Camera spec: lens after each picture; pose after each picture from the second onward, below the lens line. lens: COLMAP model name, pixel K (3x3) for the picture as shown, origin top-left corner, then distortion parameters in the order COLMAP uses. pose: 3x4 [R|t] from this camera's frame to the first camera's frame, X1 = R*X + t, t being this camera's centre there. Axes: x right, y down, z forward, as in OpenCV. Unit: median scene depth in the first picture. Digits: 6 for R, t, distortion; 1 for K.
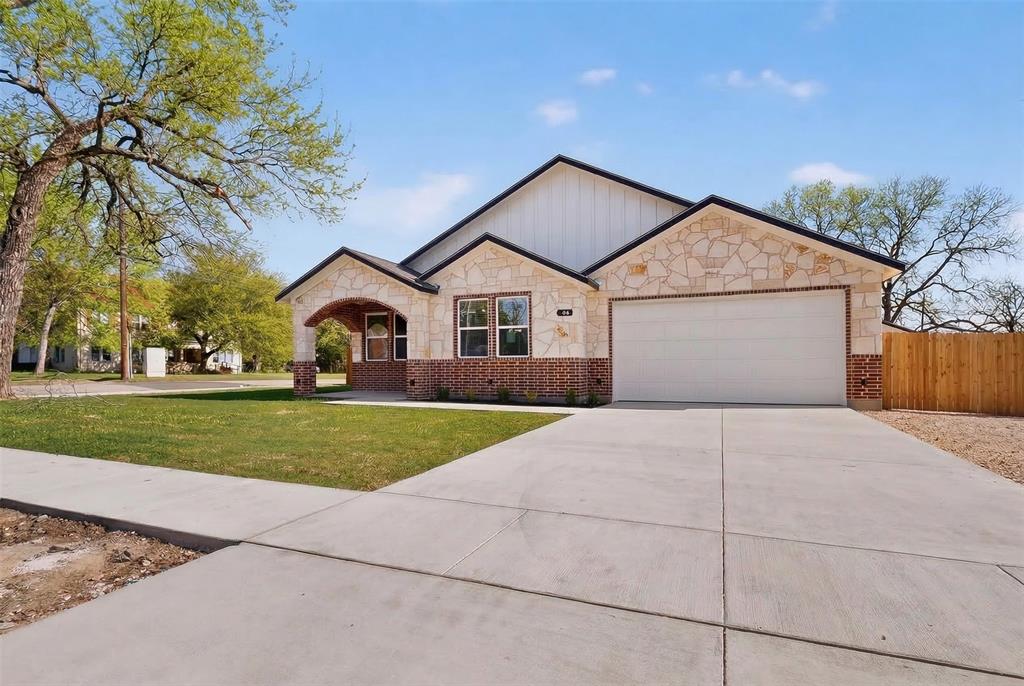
lens RADIAL K [[516.0, 0, 538.2], [0, 516.0, 360.1], [0, 0, 1]] dist [-0.005853, -0.000500]
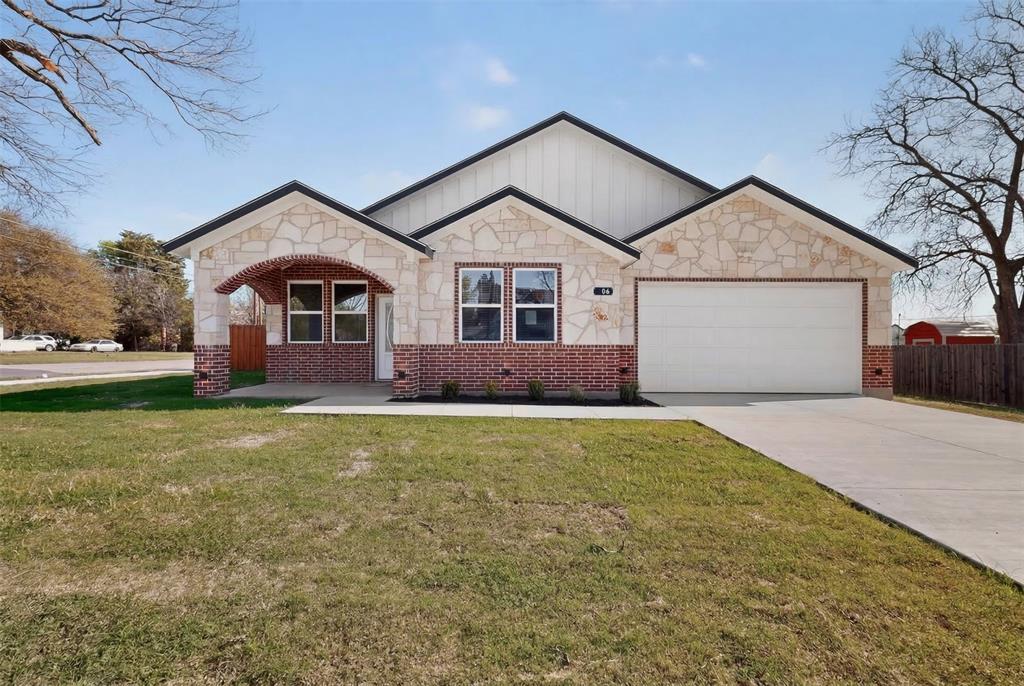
lens RADIAL K [[445.0, 0, 517.6], [0, 445.0, 342.2], [0, 0, 1]] dist [-0.004478, 0.000136]
pose [[0.935296, 0.011561, 0.353678, -0.326448], [-0.013657, 0.999901, 0.003431, -0.008937], [-0.353603, -0.008039, 0.935361, 0.356230]]
